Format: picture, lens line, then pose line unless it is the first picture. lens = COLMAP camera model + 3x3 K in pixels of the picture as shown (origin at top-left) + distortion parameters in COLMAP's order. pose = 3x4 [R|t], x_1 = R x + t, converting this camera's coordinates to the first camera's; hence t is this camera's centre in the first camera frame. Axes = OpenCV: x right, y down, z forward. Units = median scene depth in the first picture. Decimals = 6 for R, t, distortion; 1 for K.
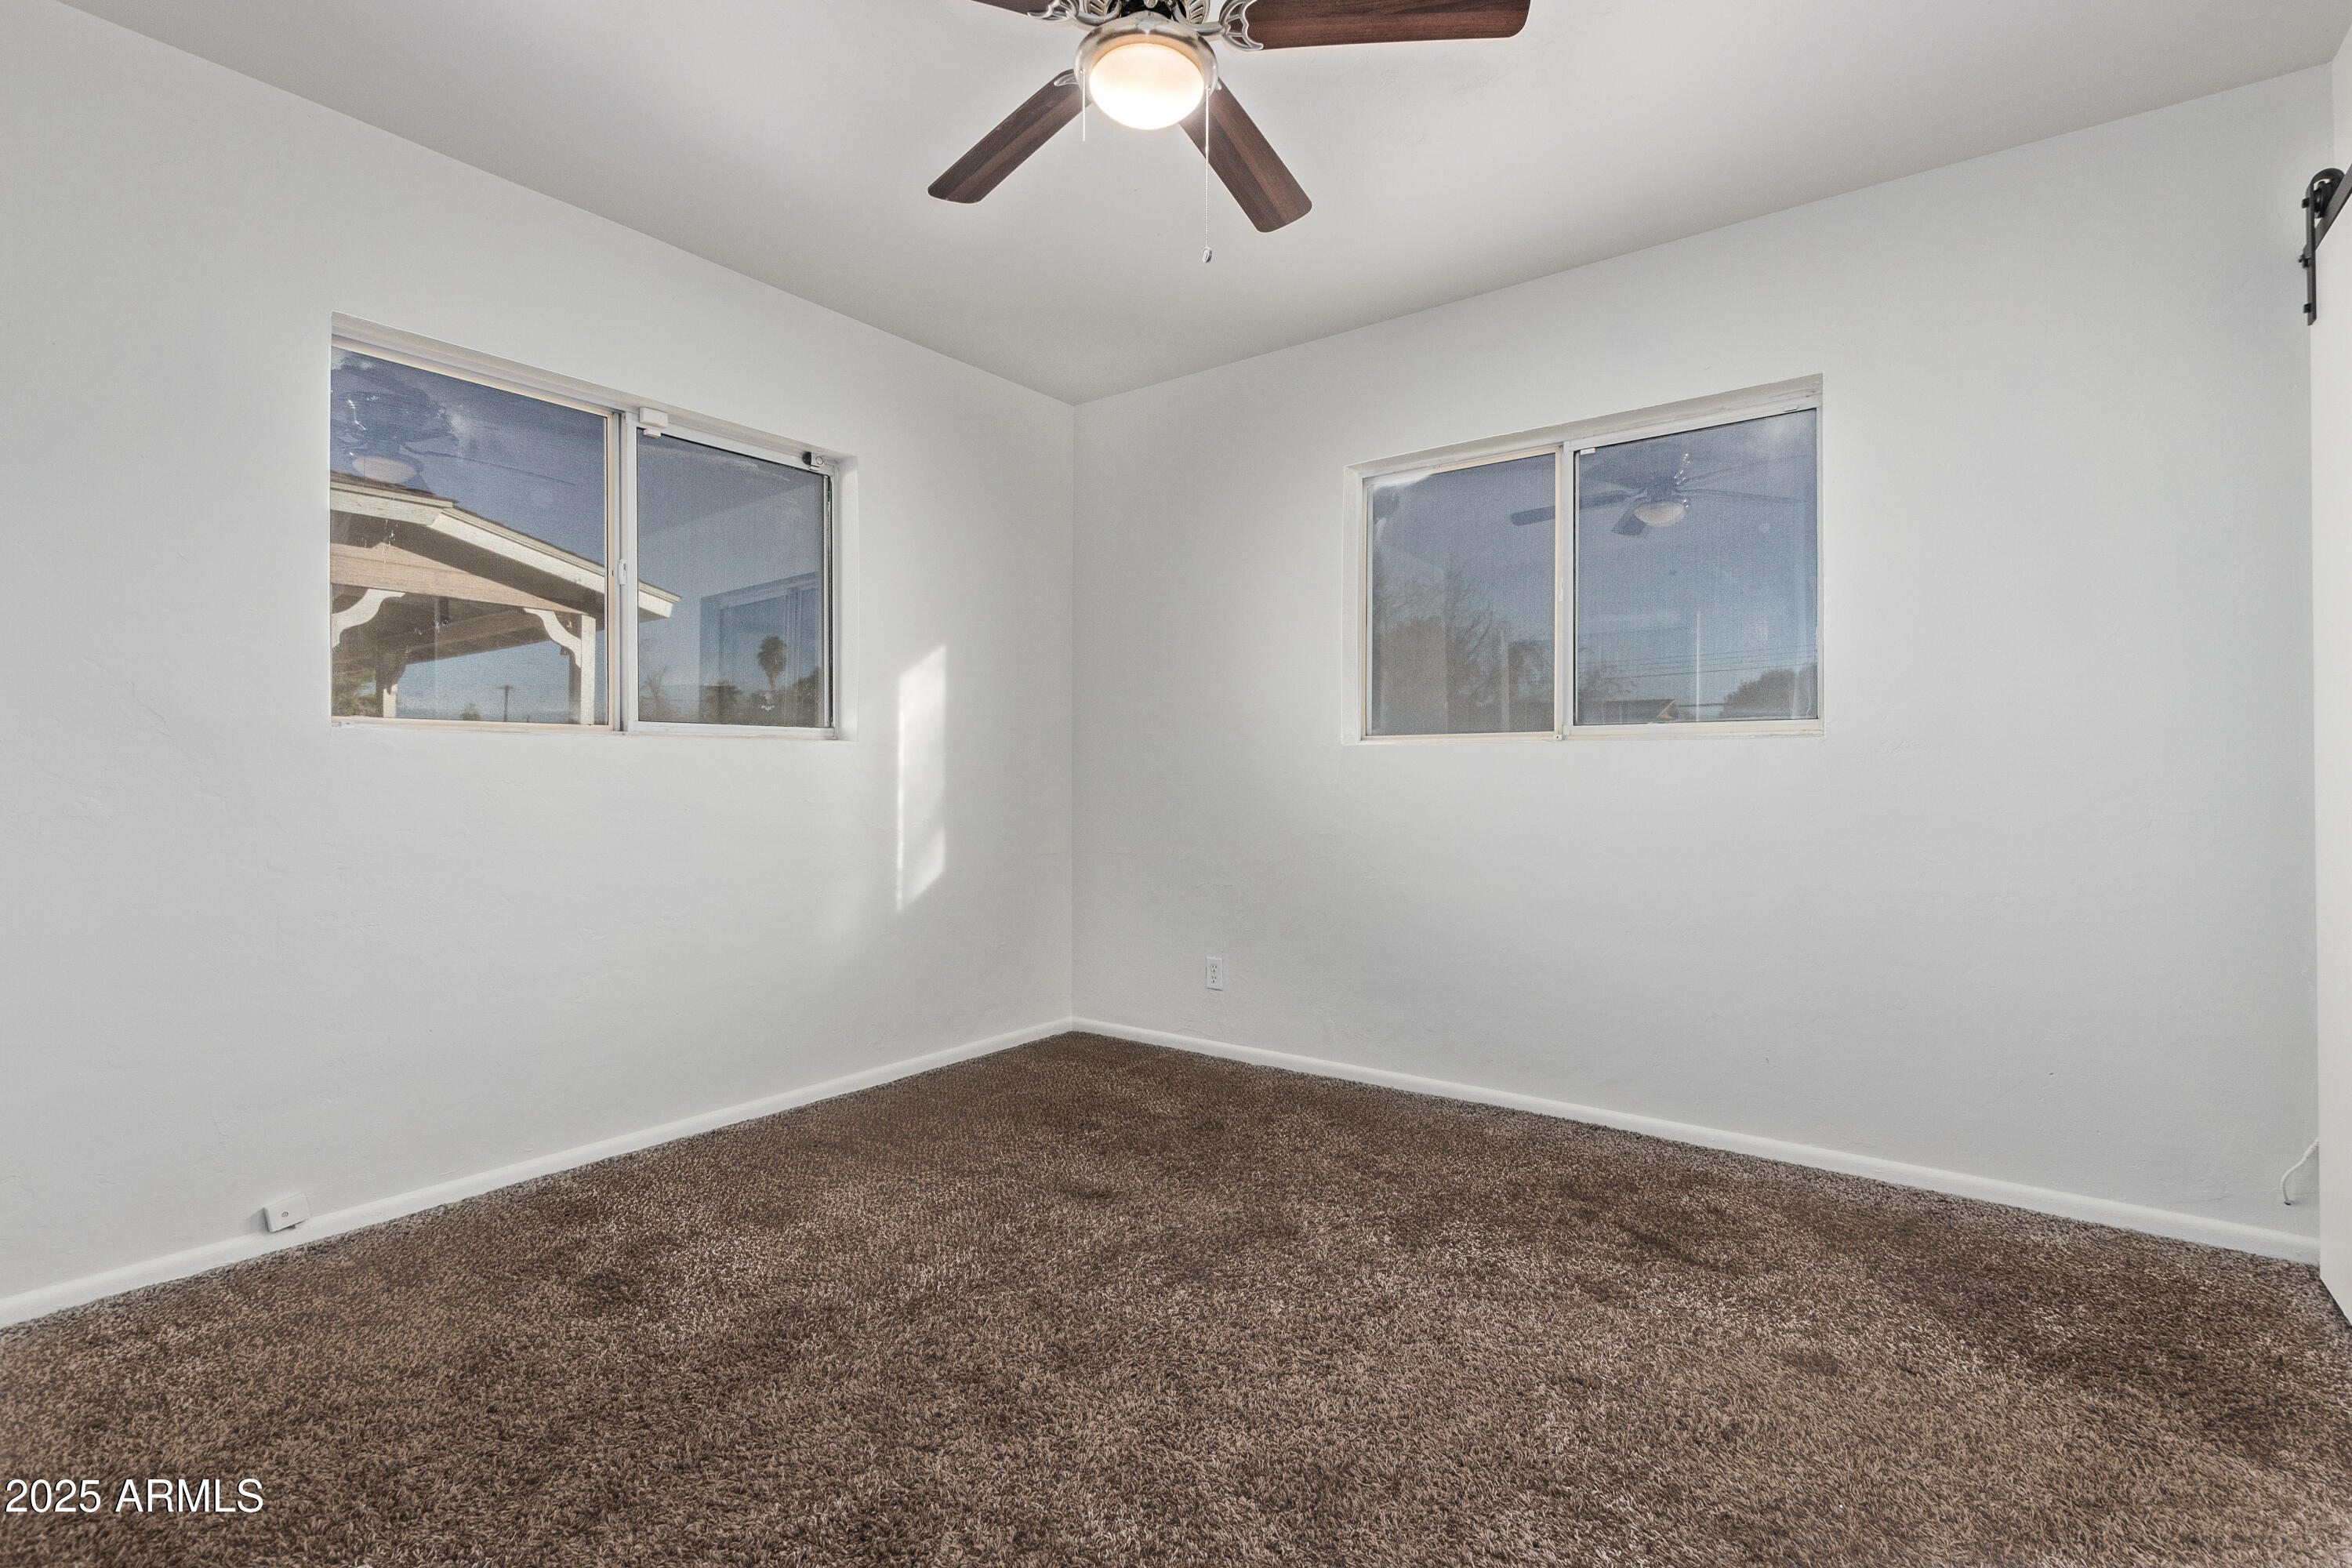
lens RADIAL K [[1089.4, 0, 1176.0], [0, 1089.4, 784.0], [0, 0, 1]] dist [0.001291, -0.000327]
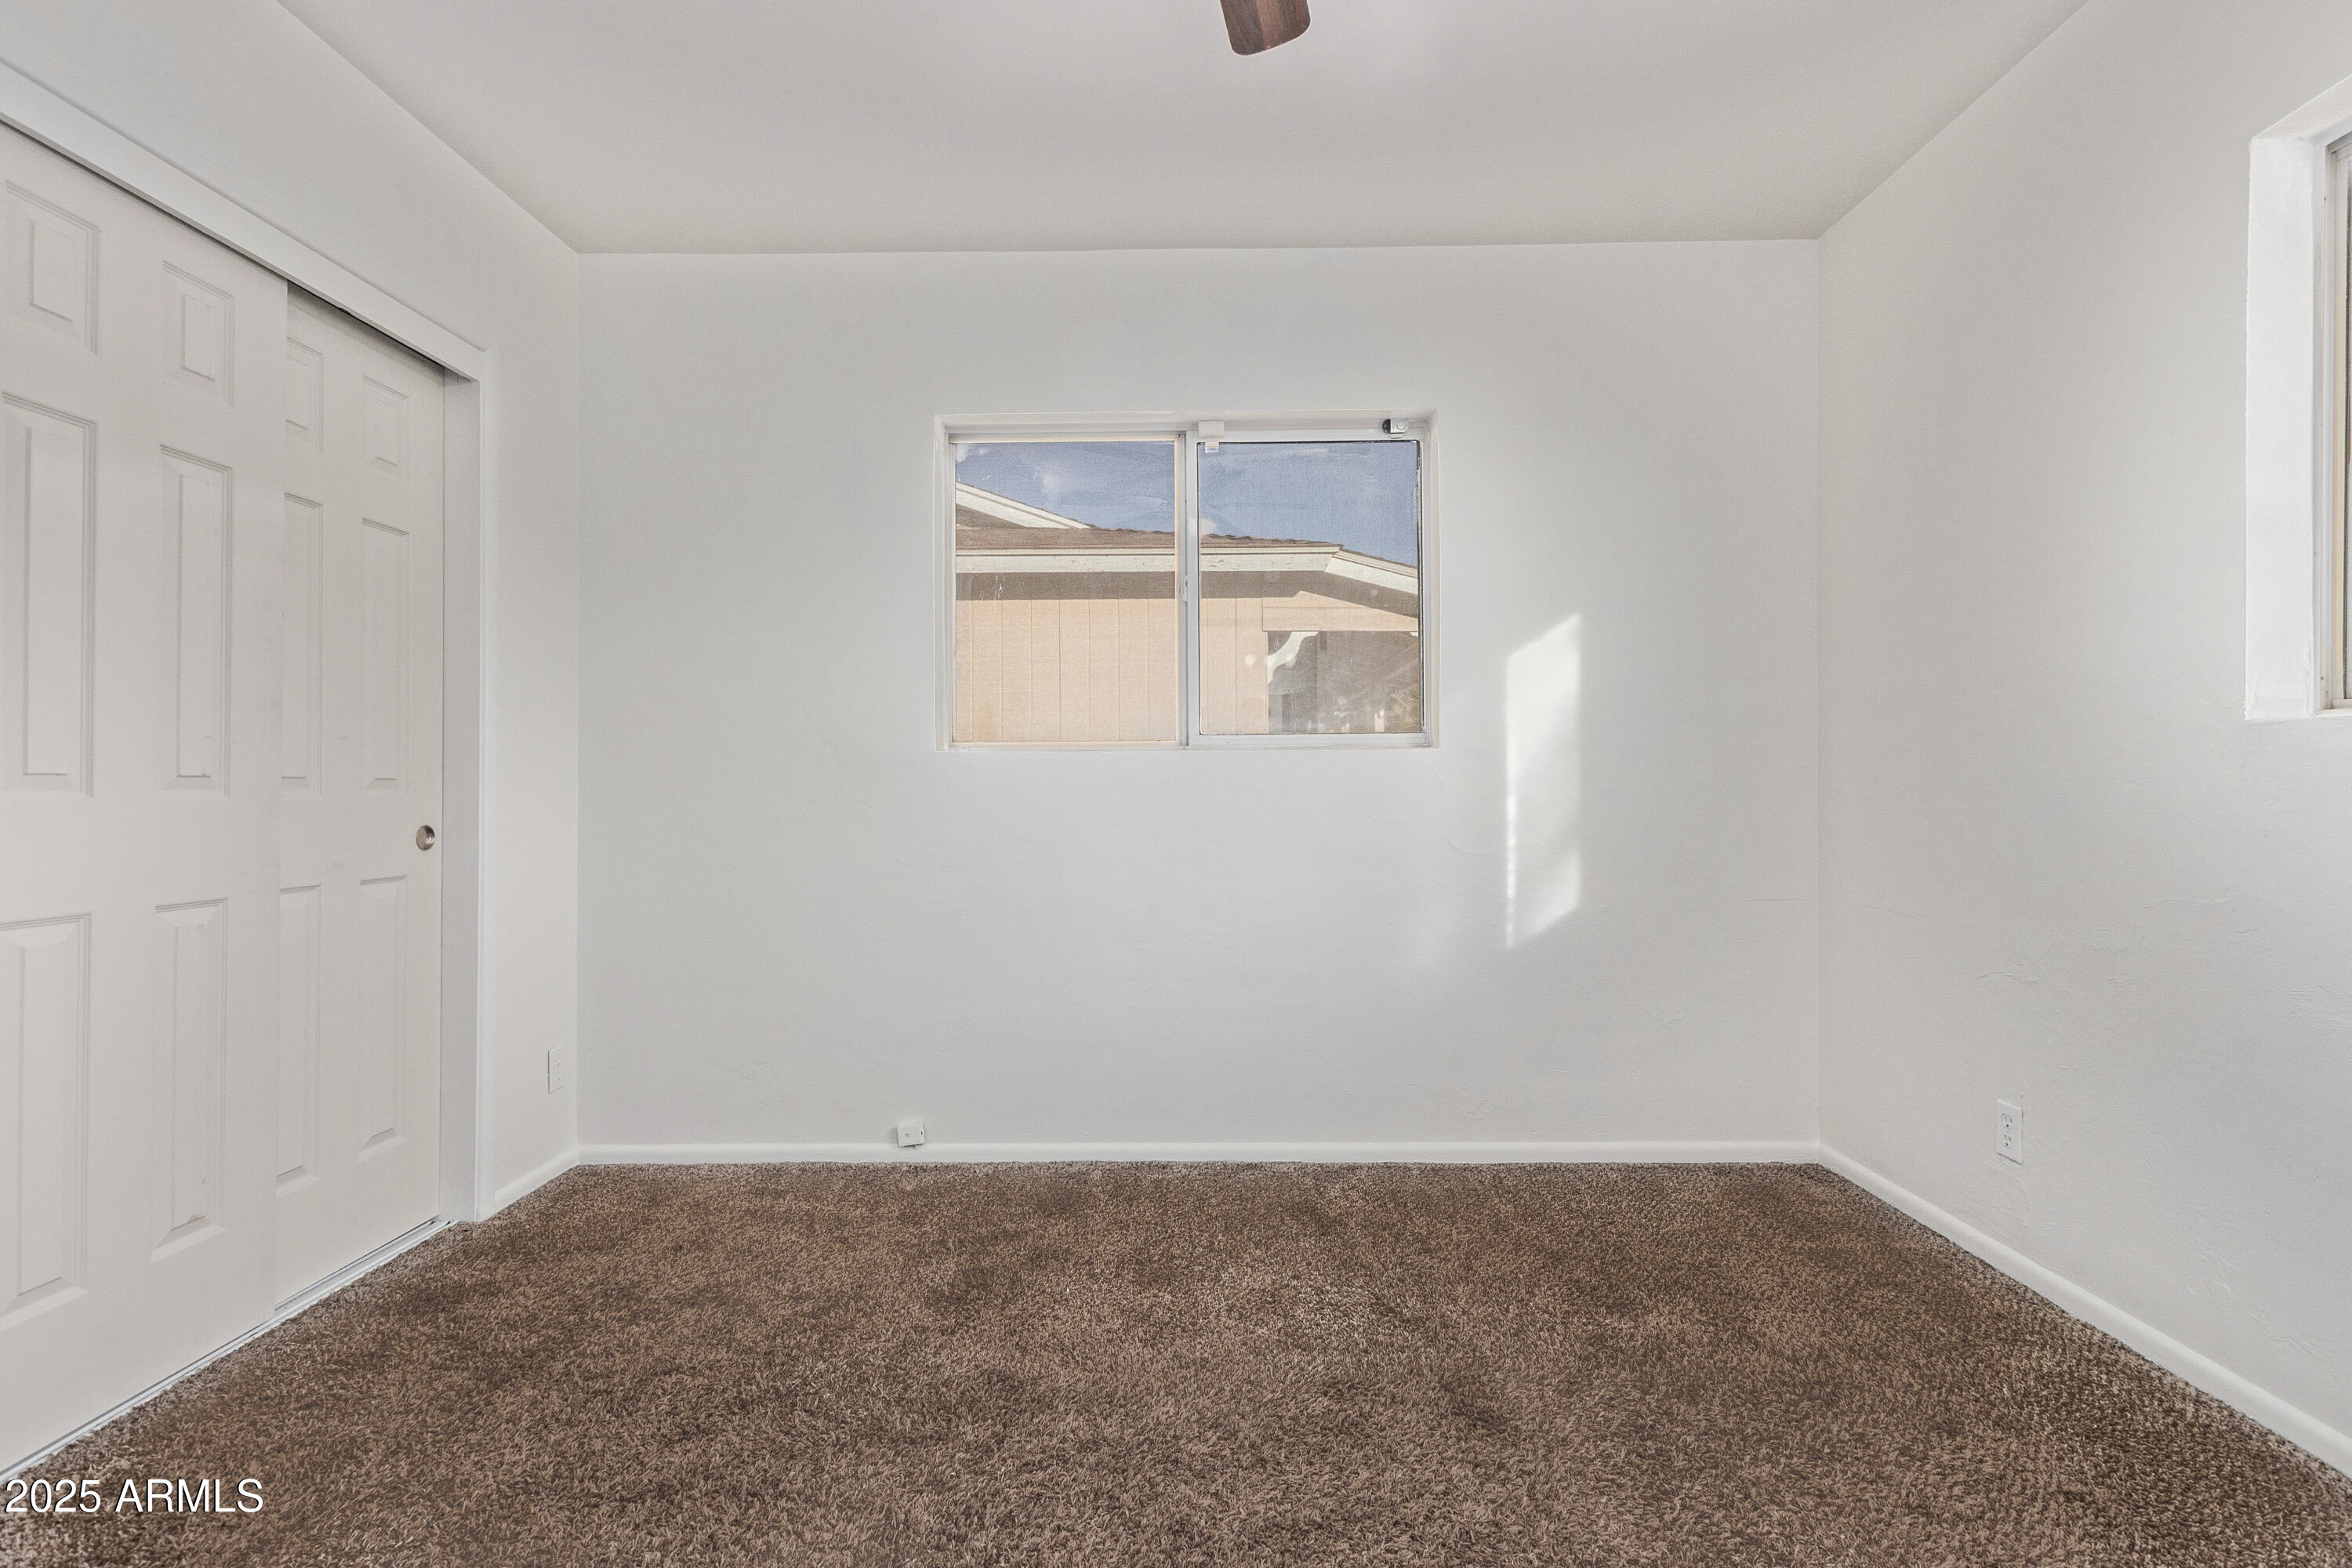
lens RADIAL K [[1097.5, 0, 1201.2], [0, 1097.5, 775.1], [0, 0, 1]] dist [0.002064, -0.000323]
pose [[0.589607, -0.012161, -0.807599, 0.323180], [-0.002146, 0.999860, -0.016623, -0.001962], [0.807688, 0.011534, 0.589498, 0.401020]]
